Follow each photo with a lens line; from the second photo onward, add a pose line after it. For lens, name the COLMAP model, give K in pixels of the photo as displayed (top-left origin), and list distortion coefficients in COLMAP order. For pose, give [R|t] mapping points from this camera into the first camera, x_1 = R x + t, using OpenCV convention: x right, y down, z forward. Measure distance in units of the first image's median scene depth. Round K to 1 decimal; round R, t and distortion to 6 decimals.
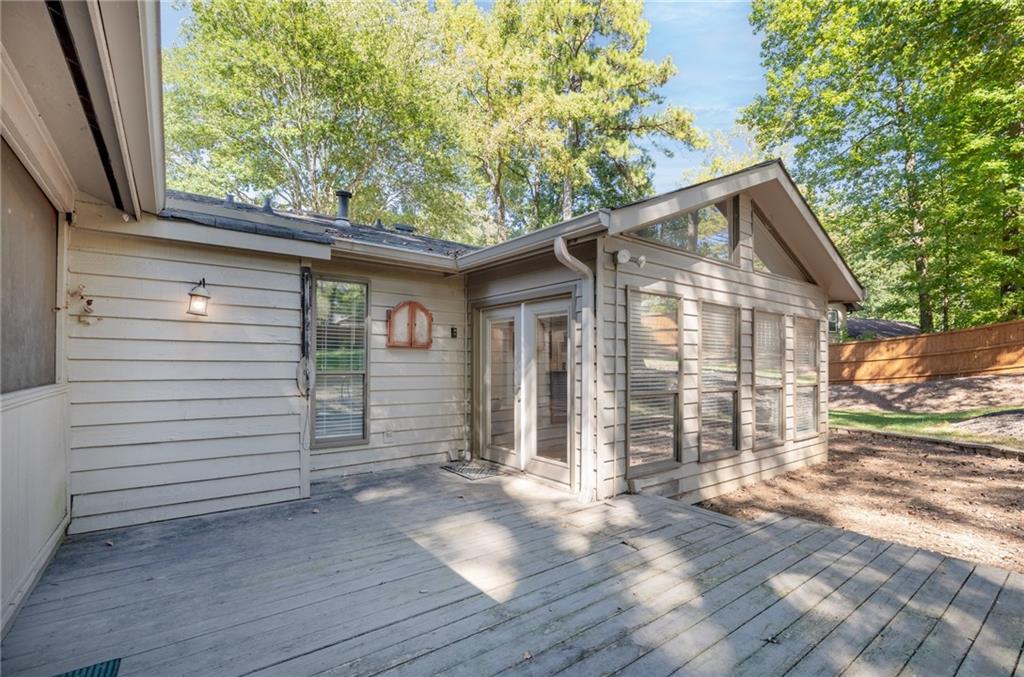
lens RADIAL K [[462.3, 0, 519.8], [0, 462.3, 356.0], [0, 0, 1]] dist [-0.003426, 0.000287]
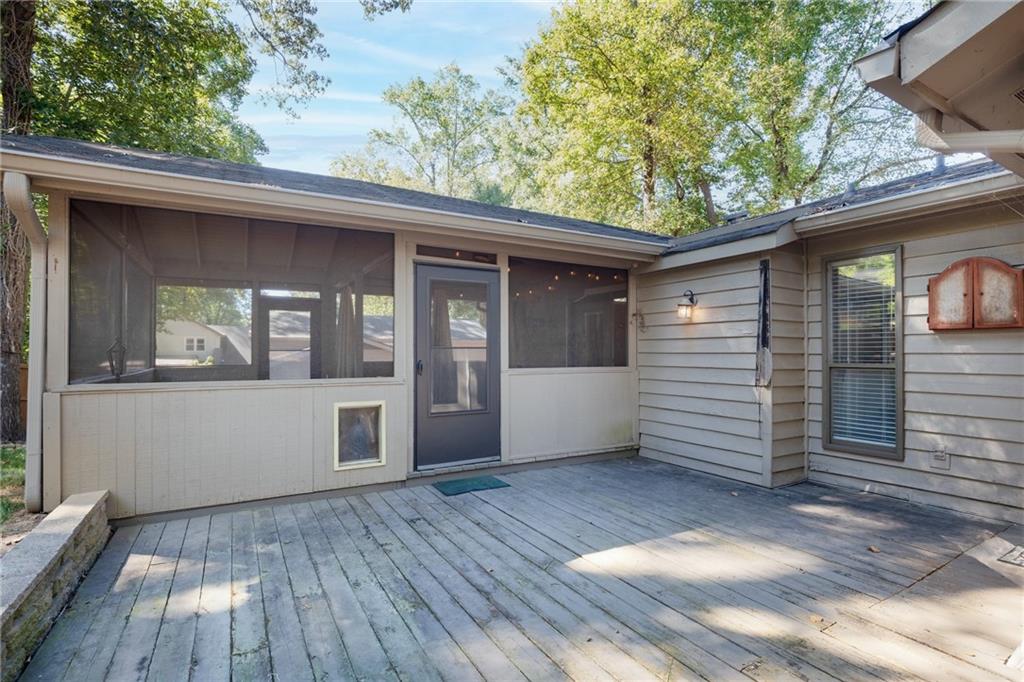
lens RADIAL K [[480.3, 0, 517.5], [0, 480.3, 346.7], [0, 0, 1]] dist [-0.013417, 0.000979]
pose [[-0.108507, -0.022047, -0.993851, 0.641640], [0.011975, 0.999653, -0.023483, 0.016691], [0.994024, -0.014449, -0.108205, 0.570034]]
